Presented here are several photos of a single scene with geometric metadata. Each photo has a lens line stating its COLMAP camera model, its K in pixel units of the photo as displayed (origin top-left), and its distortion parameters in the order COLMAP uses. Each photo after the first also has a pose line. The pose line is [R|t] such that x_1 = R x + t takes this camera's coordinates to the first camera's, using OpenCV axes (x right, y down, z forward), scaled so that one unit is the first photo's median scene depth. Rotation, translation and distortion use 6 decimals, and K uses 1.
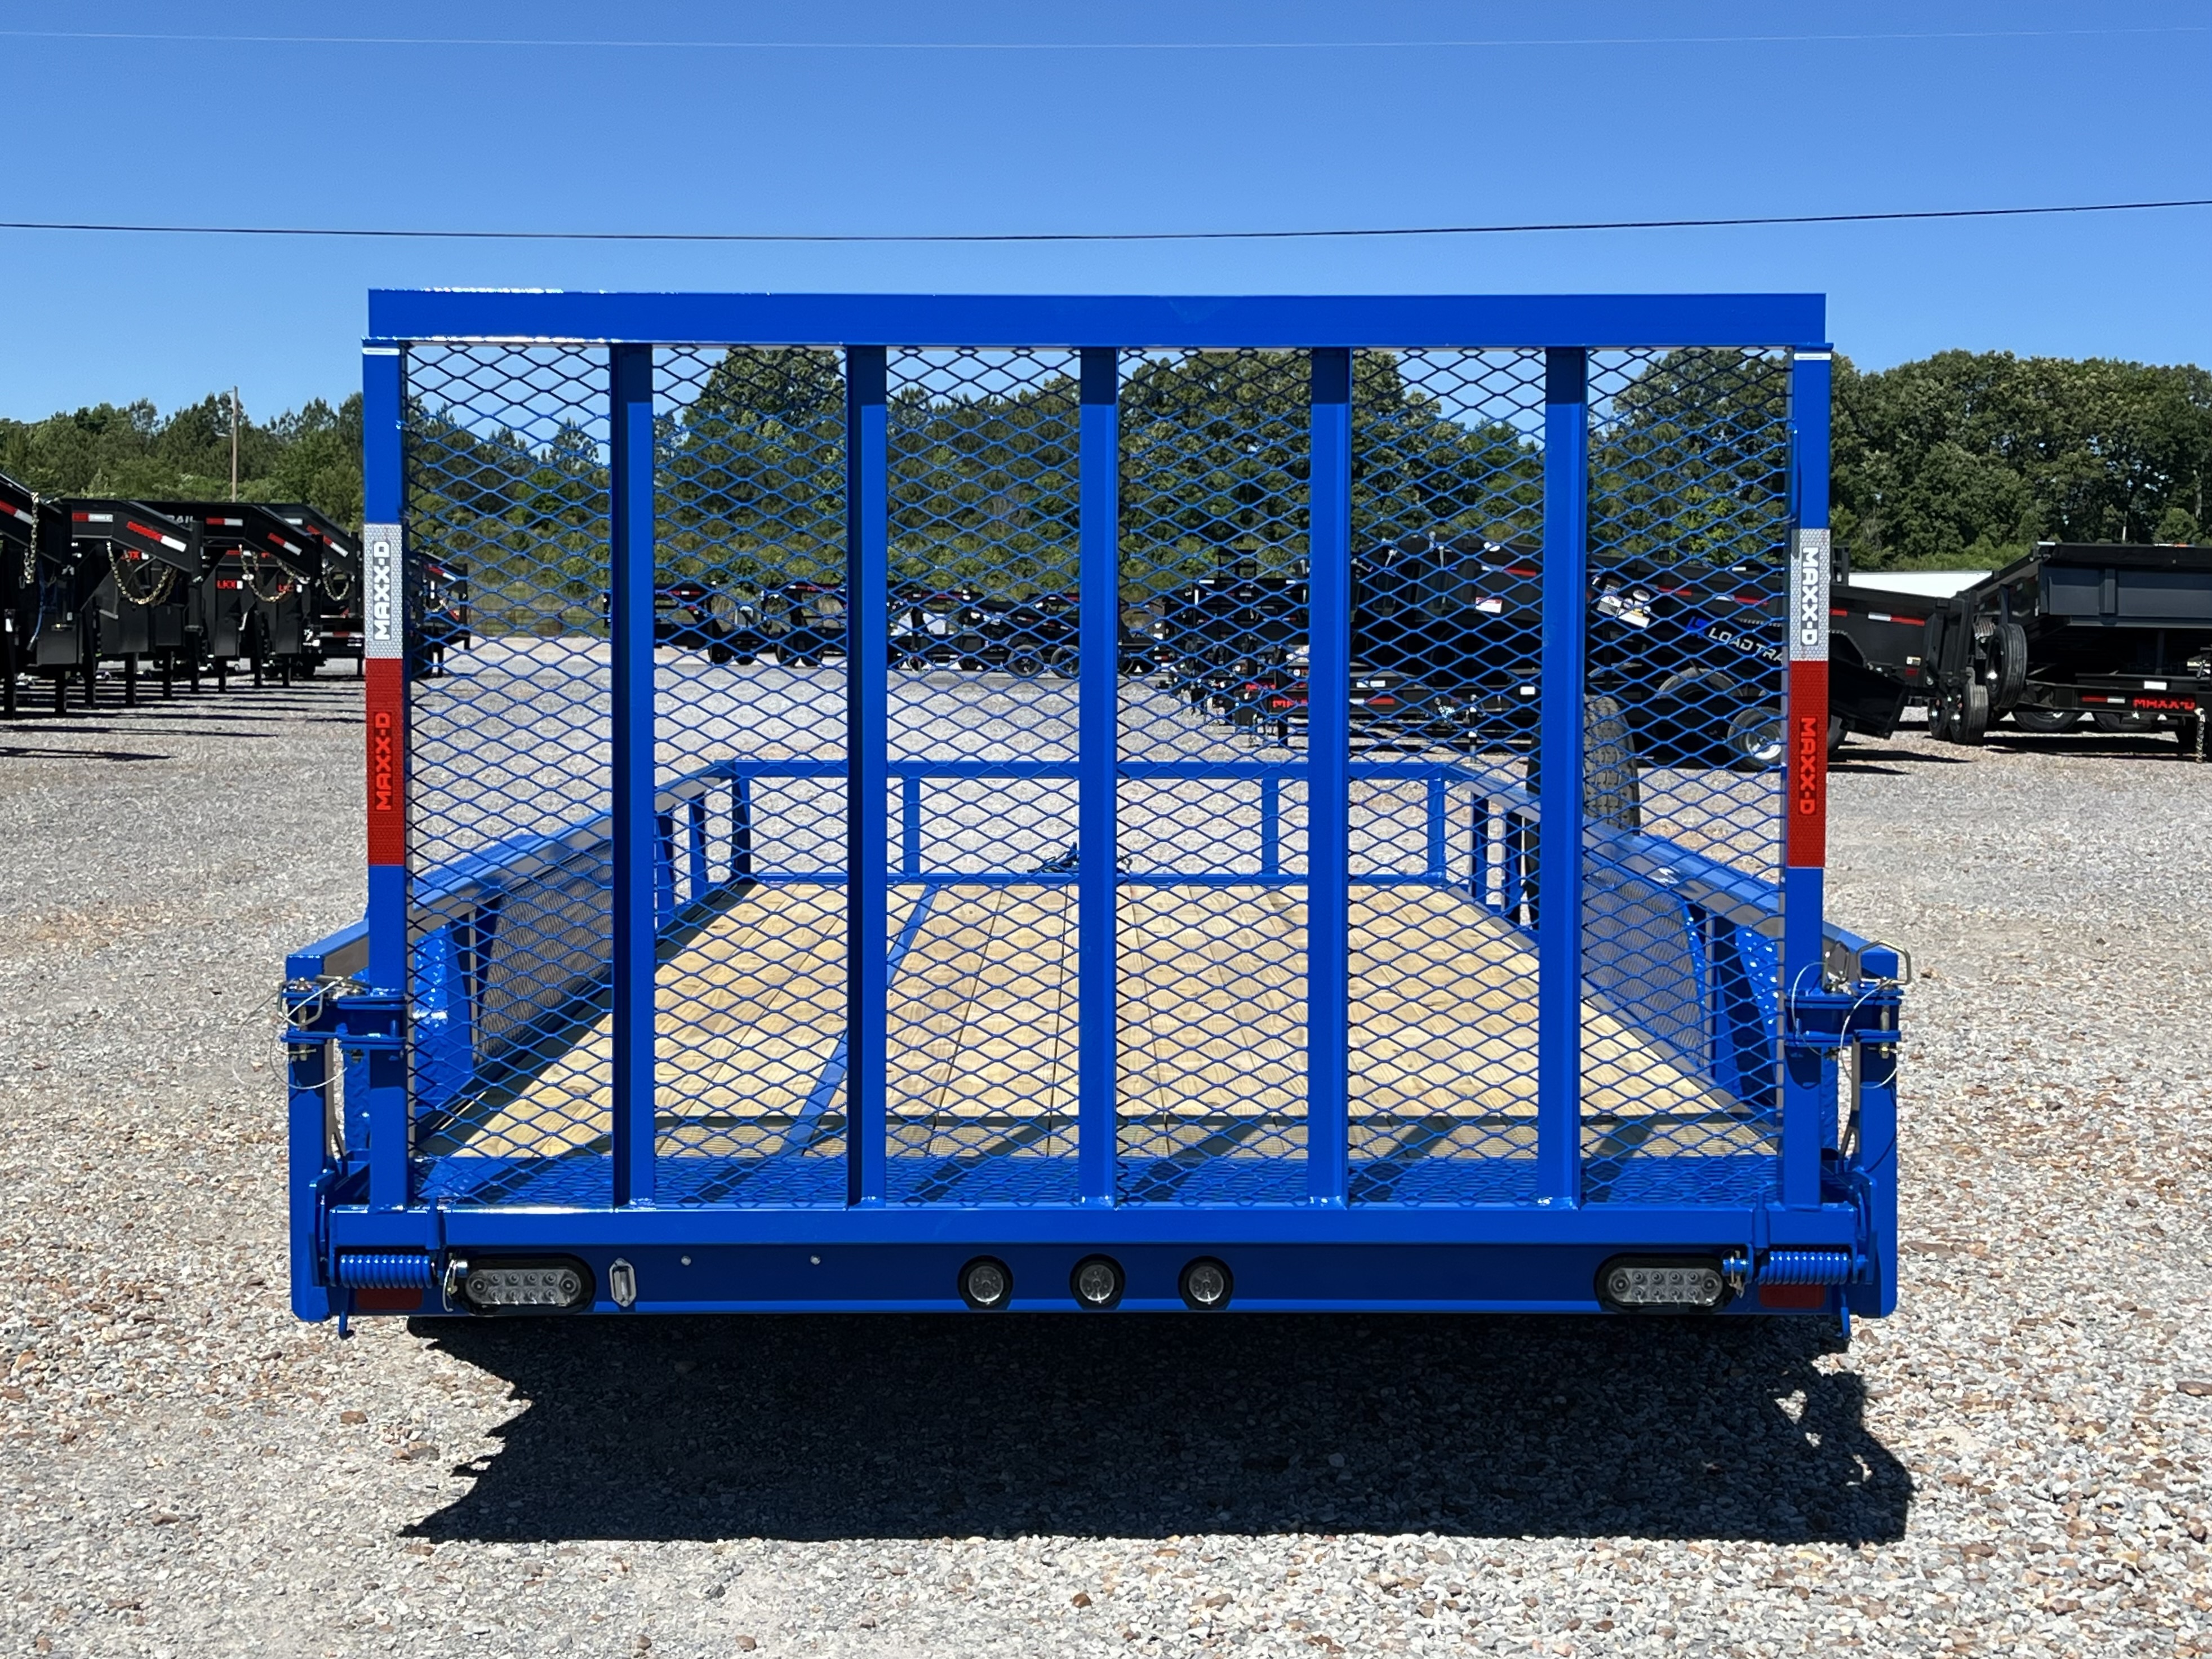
lens RADIAL K [[3055.3, 0, 1106.0], [0, 3055.3, 829.5], [0, 0, 1]] dist [0.162732, -0.539558]
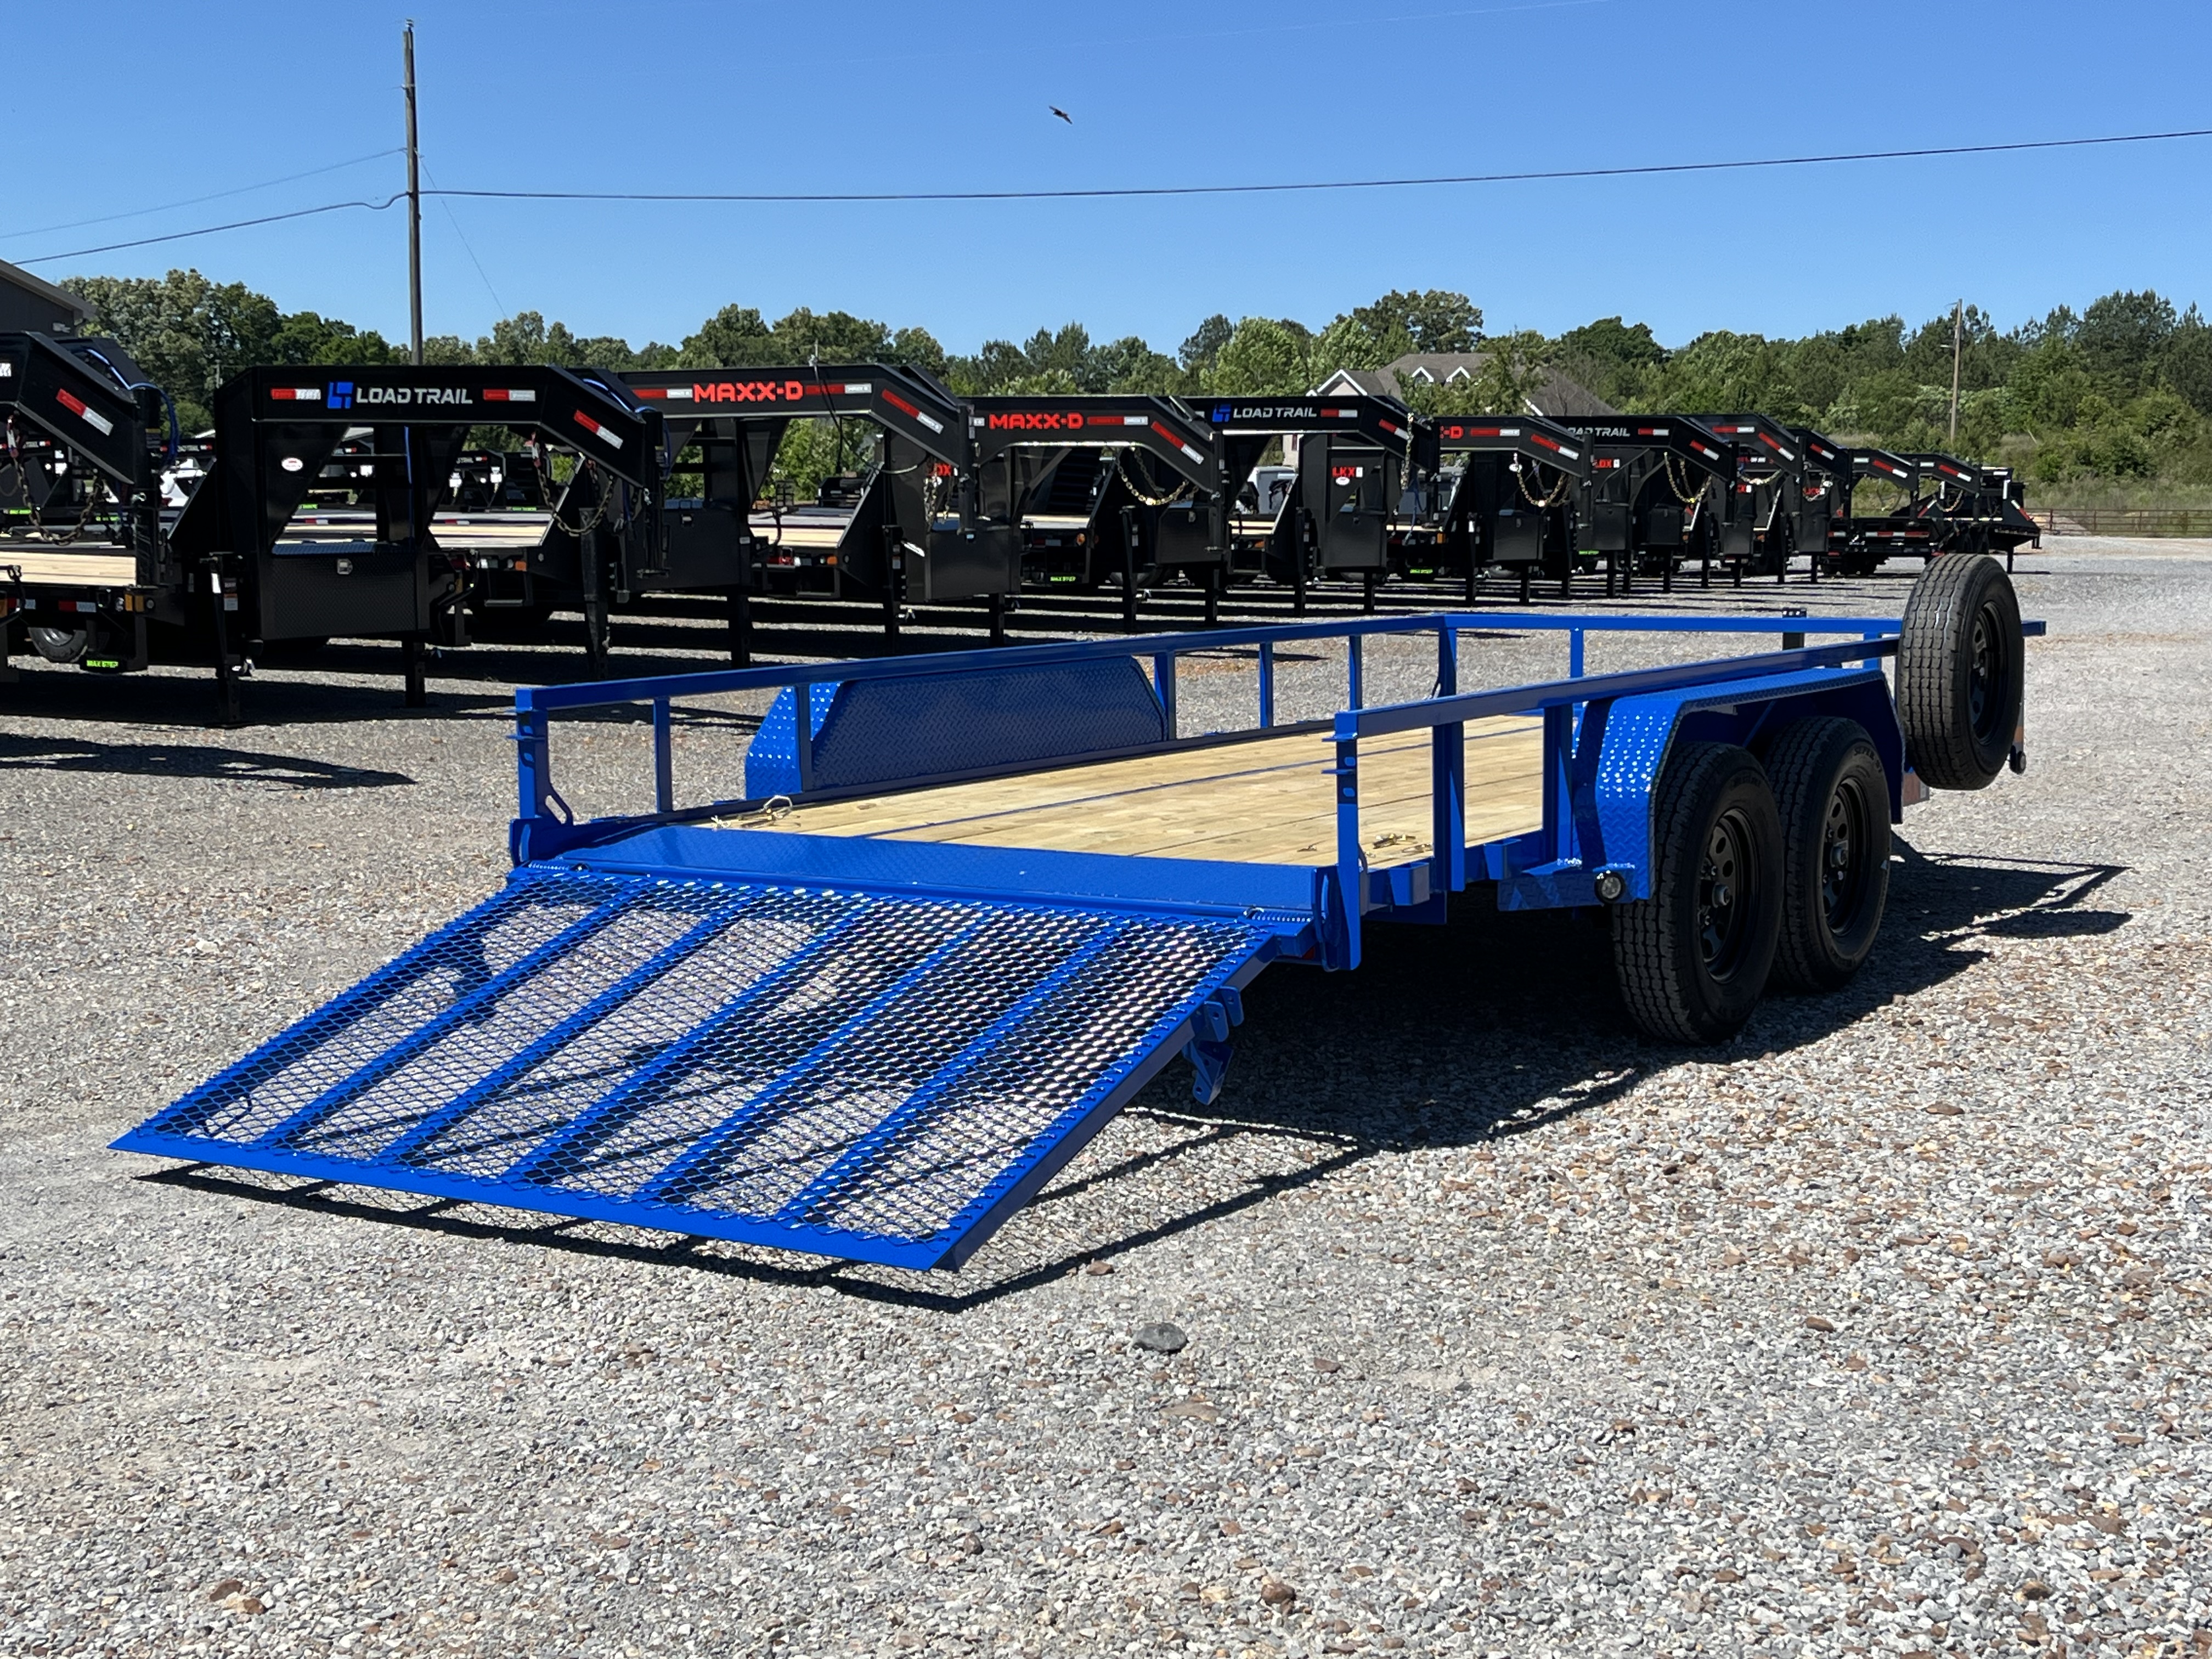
lens RADIAL K [[2975.7, 0, 1106.0], [0, 2975.7, 829.5], [0, 0, 1]] dist [0.156704, -0.556594]
pose [[0.843341, 0.046146, -0.535394, 0.175780], [-0.028682, 0.998751, 0.040905, 0.008164], [0.536613, -0.019141, 0.843612, -0.044132]]
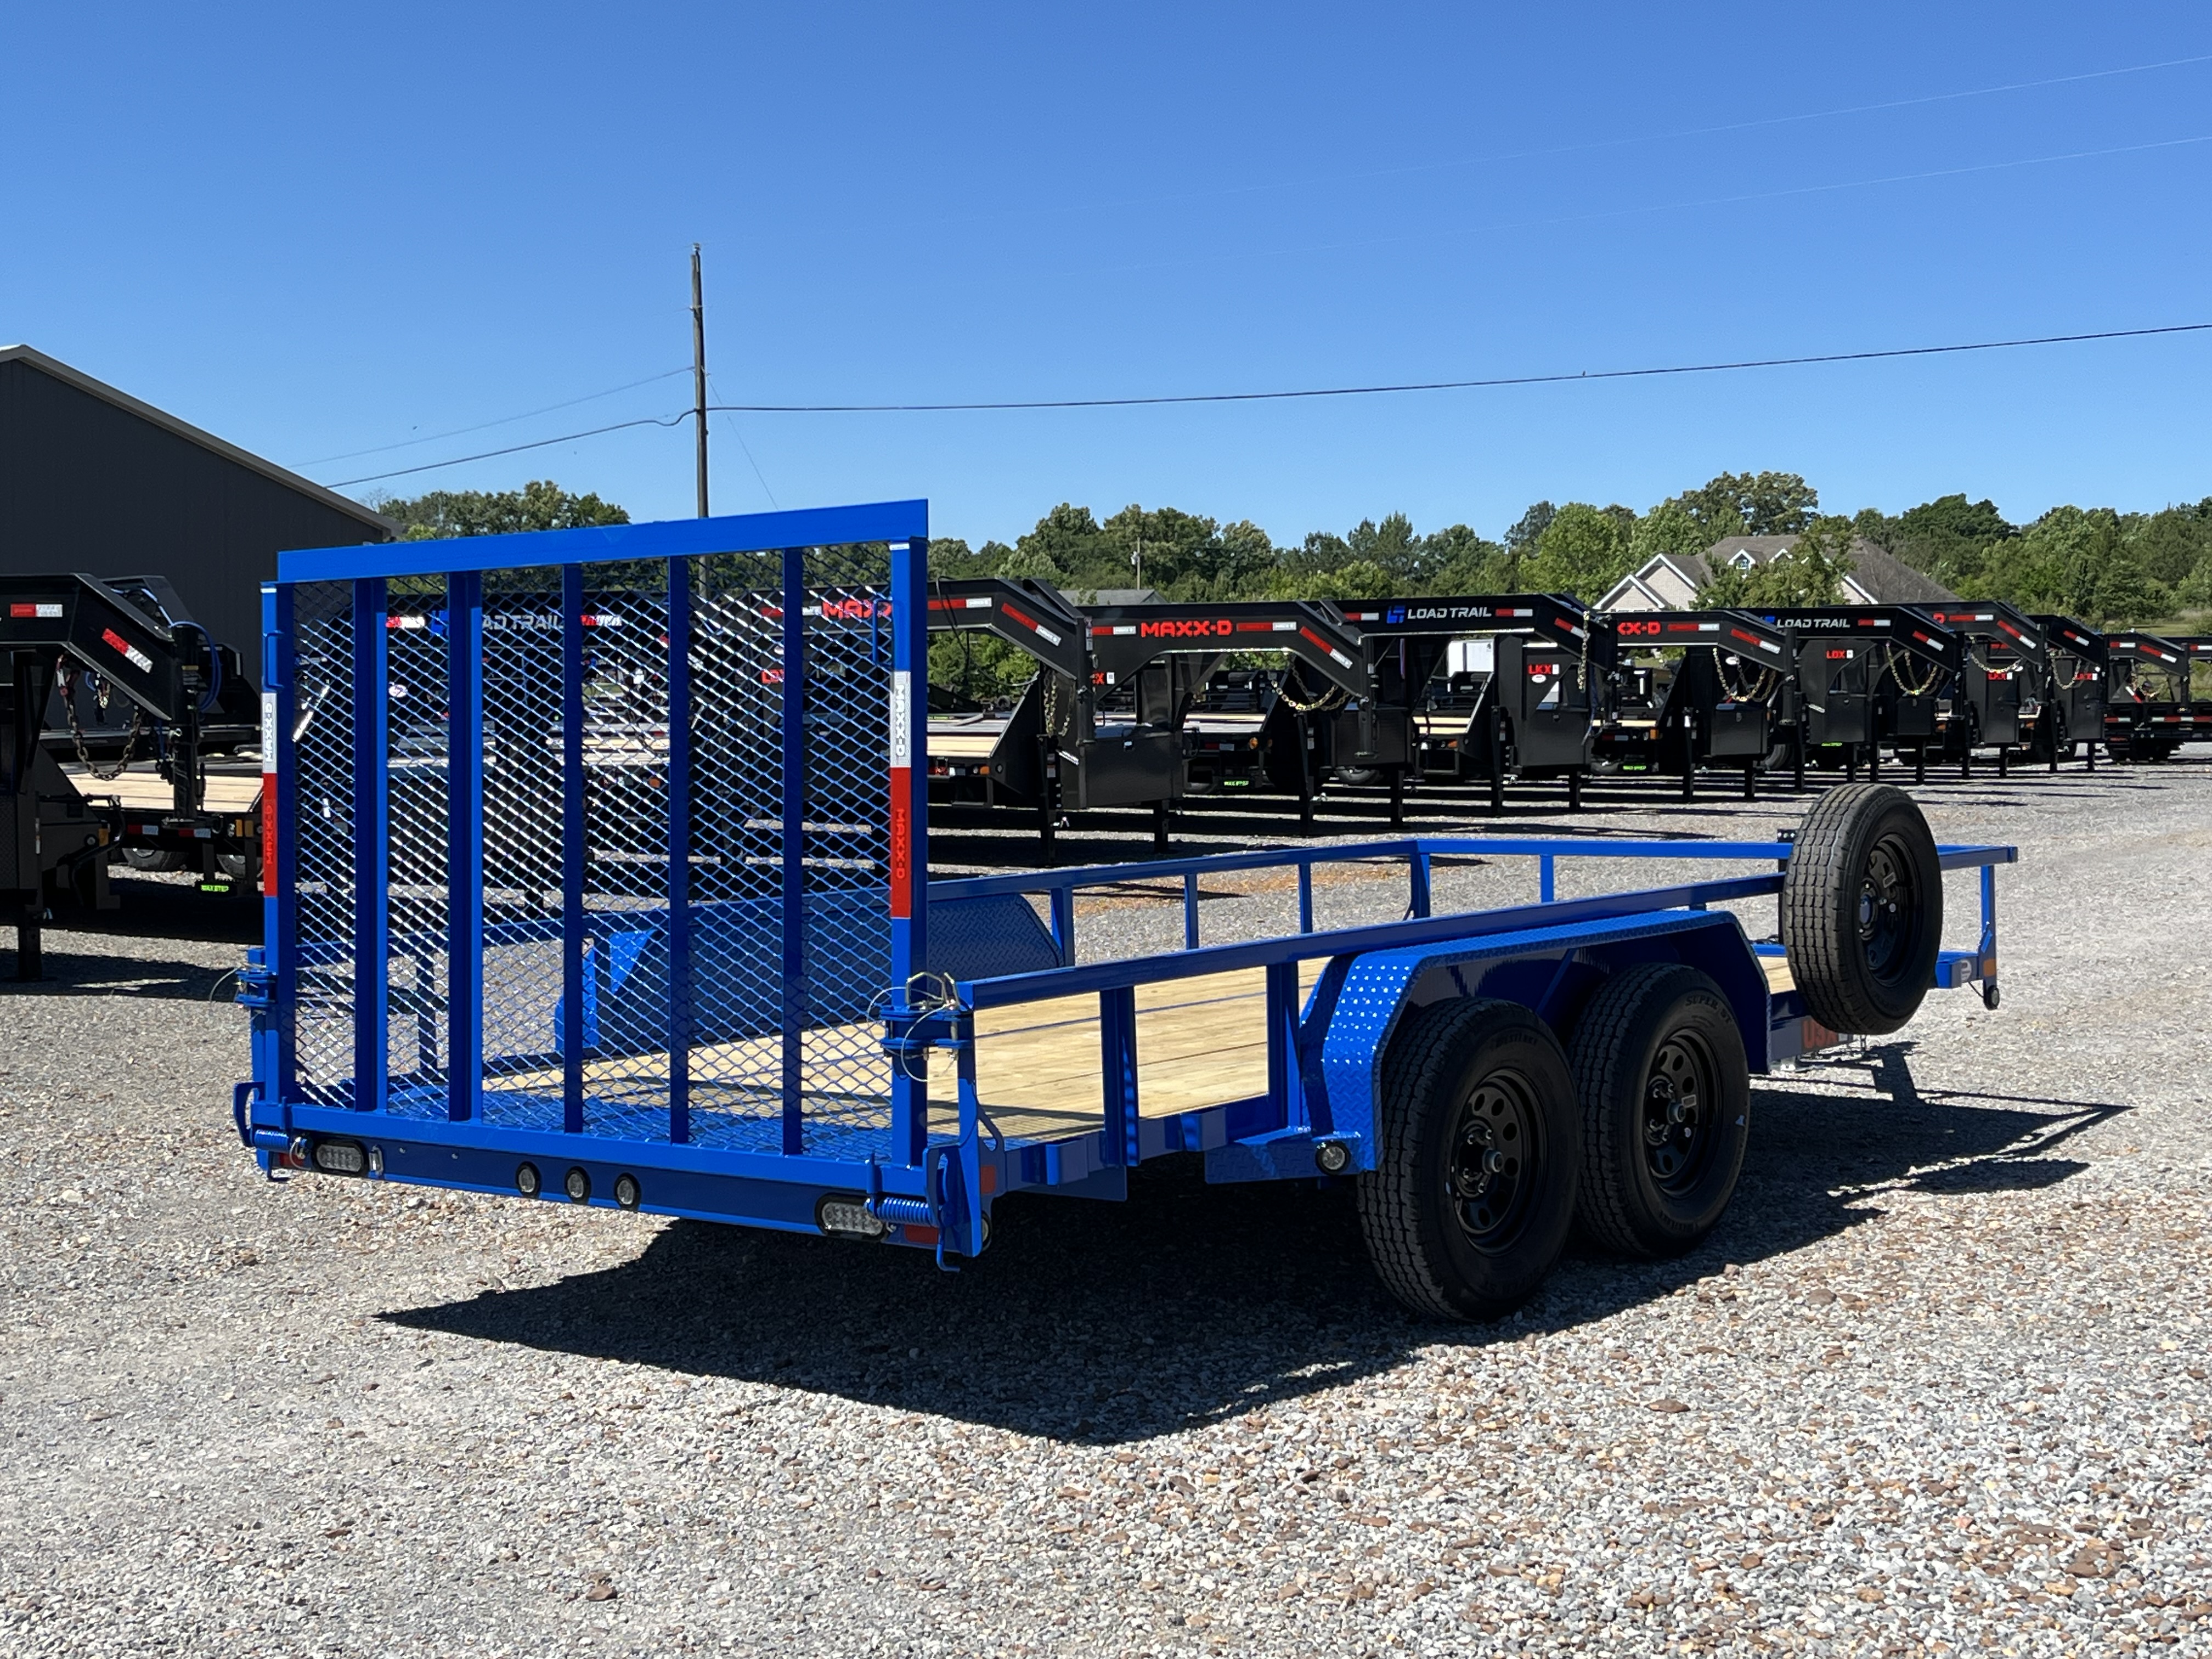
lens RADIAL K [[2962.7, 0, 1107.2], [0, 2962.7, 866.1], [0, 0, 1]] dist [0.168746, -0.712507]
pose [[0.775916, 0.012379, -0.630715, 0.219715], [-0.021118, 0.999757, -0.006357, -0.000851], [0.630483, 0.018252, 0.775988, 0.006731]]
